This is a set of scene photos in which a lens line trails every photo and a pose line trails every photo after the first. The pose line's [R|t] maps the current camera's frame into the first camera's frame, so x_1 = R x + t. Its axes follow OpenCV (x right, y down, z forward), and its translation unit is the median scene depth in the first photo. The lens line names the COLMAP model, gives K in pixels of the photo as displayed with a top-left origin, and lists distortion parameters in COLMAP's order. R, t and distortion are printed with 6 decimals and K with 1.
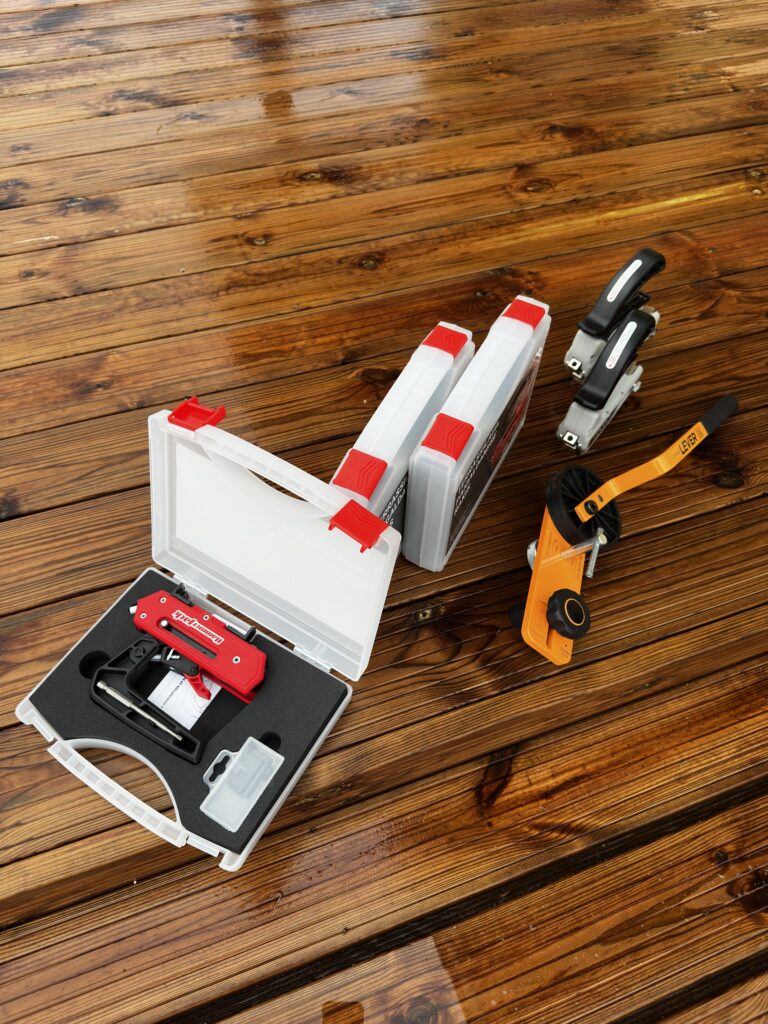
lens RADIAL K [[718.1, 0, 375.1], [0, 718.1, 512.7], [0, 0, 1]] dist [0.005566, -0.004809]
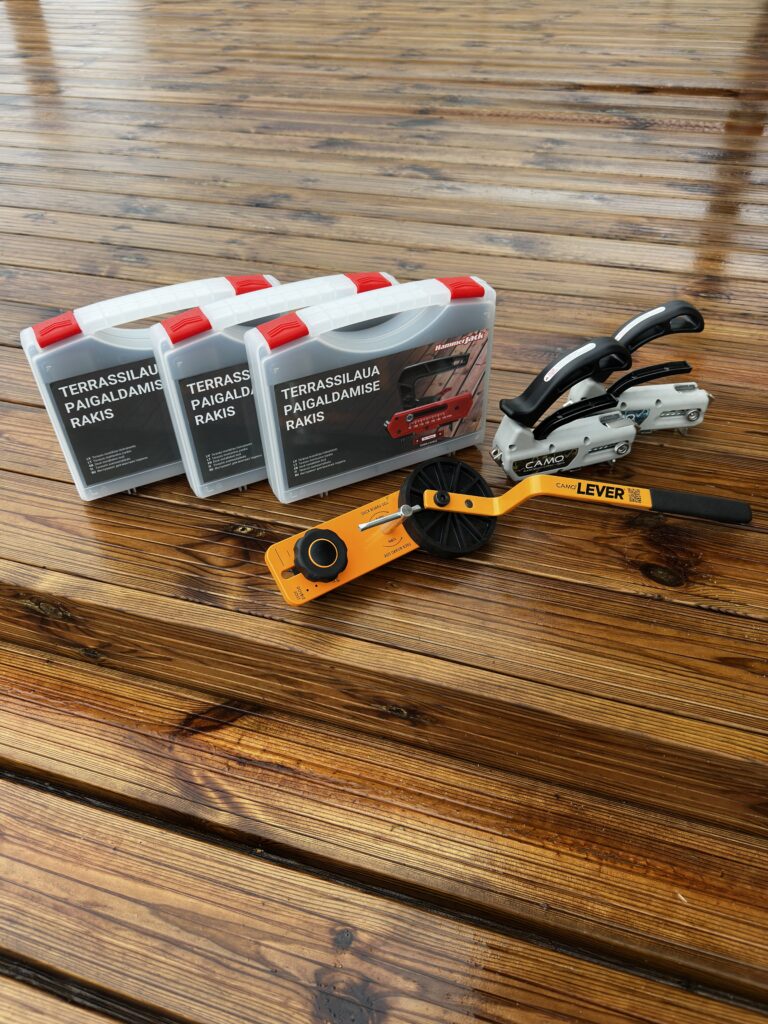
lens RADIAL K [[718.1, 0, 375.1], [0, 718.1, 512.7], [0, 0, 1]] dist [0.005566, -0.004809]
pose [[0.804067, 0.366187, -0.468384, 0.678611], [-0.463981, 0.879085, -0.109230, 0.148831], [0.371751, 0.305149, 0.876747, 0.203644]]
